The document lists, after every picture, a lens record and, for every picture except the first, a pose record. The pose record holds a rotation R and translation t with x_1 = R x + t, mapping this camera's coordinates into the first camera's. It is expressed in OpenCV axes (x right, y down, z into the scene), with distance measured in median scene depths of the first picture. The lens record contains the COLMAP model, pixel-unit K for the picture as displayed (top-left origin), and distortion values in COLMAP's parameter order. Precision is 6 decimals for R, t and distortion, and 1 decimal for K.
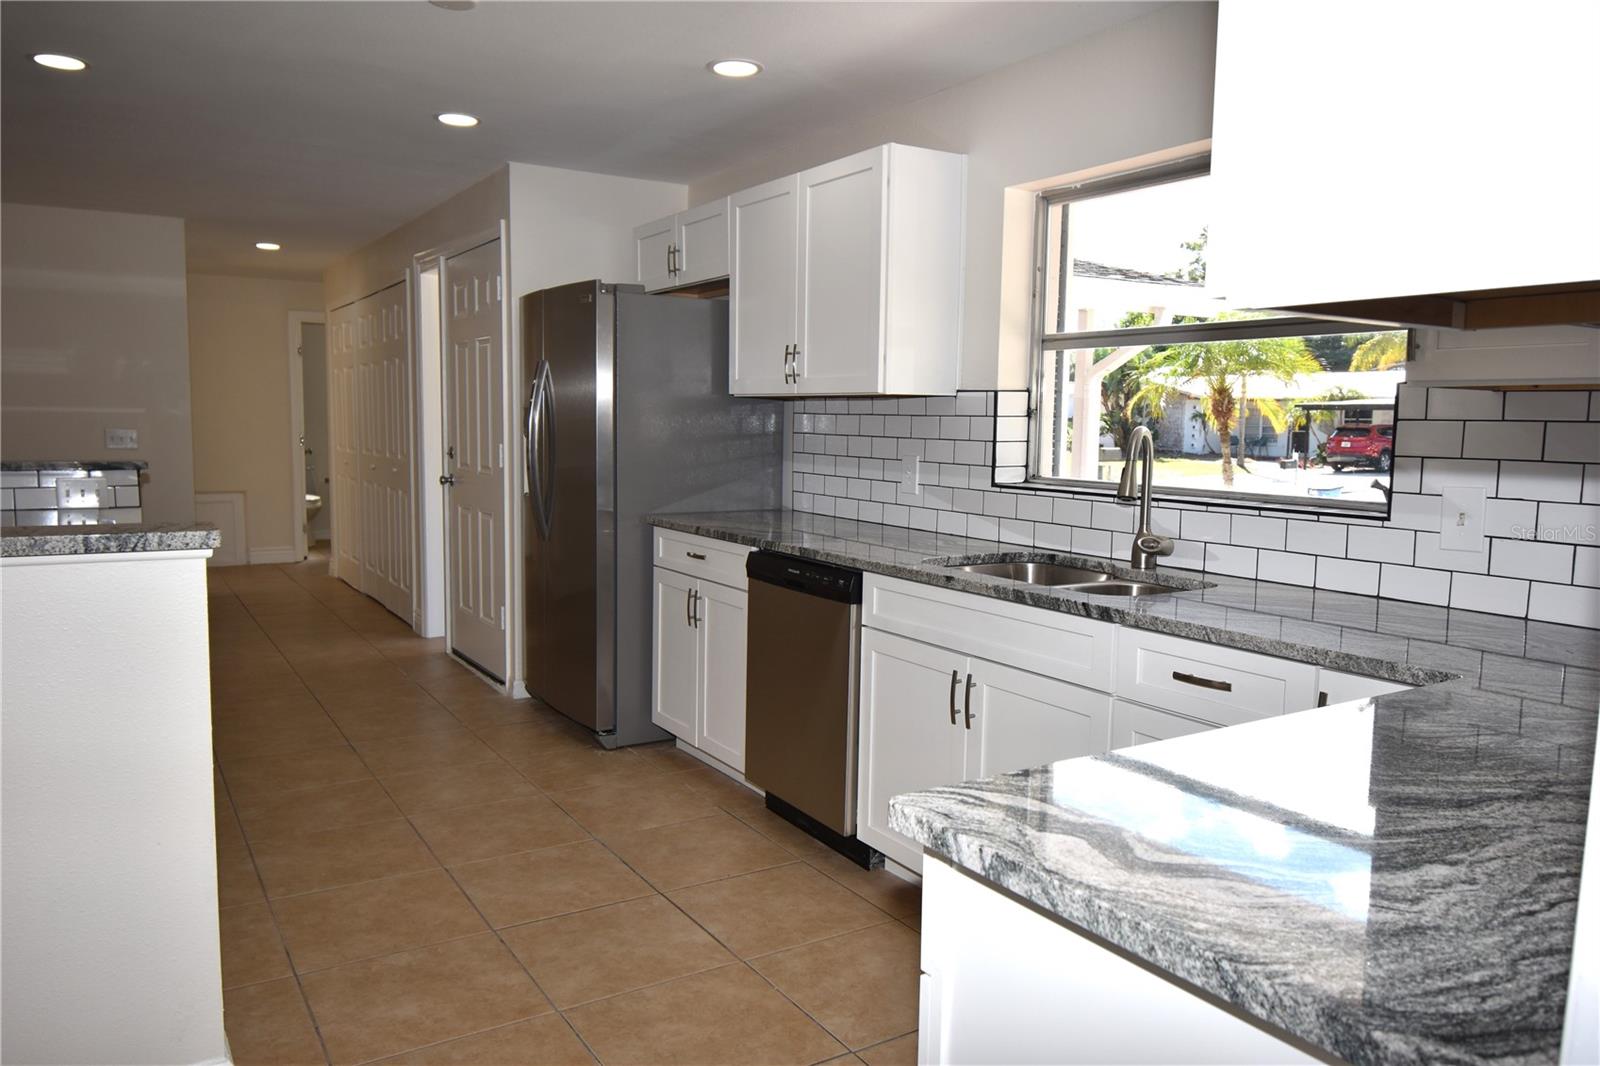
lens RADIAL K [[1129.7, 0, 783.4], [0, 1129.7, 527.7], [0, 0, 1]] dist [0.005744, -0.026797]
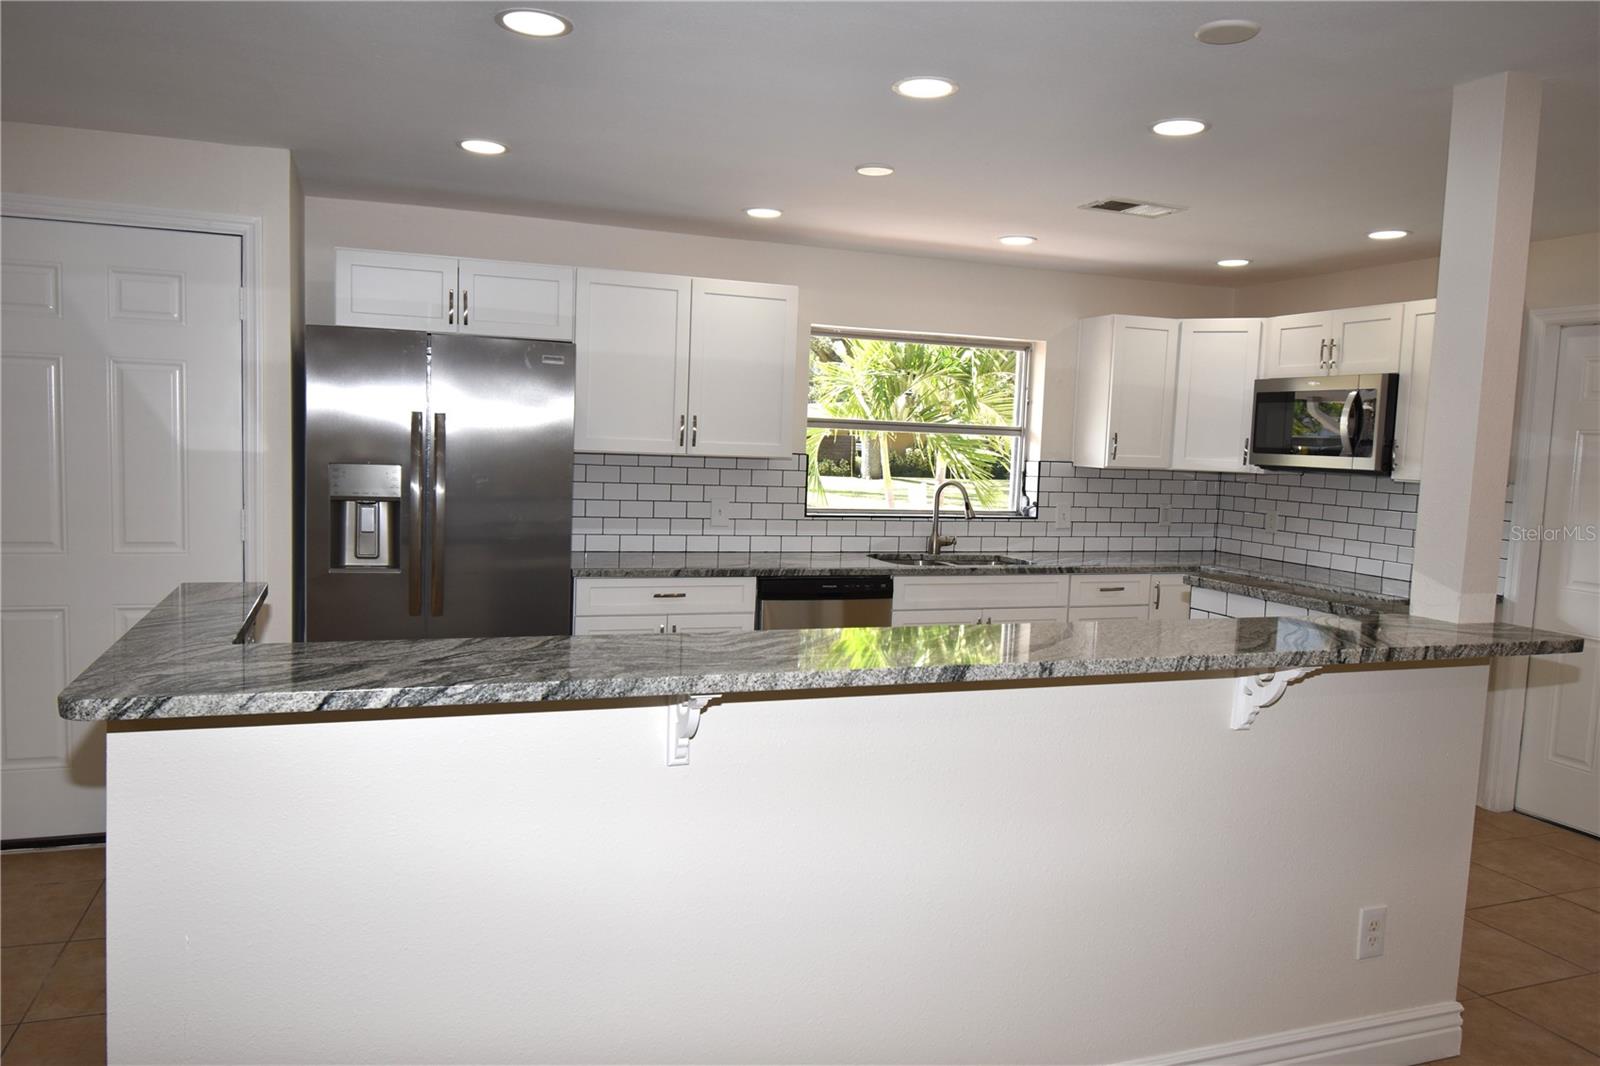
lens RADIAL K [[1129.7, 0, 783.4], [0, 1129.7, 527.7], [0, 0, 1]] dist [0.005744, -0.026797]
pose [[0.206861, -0.092225, 0.974014, -1.504204], [0.061738, 0.994794, 0.081081, -0.168780], [-0.976421, 0.043361, 0.211478, 0.802953]]
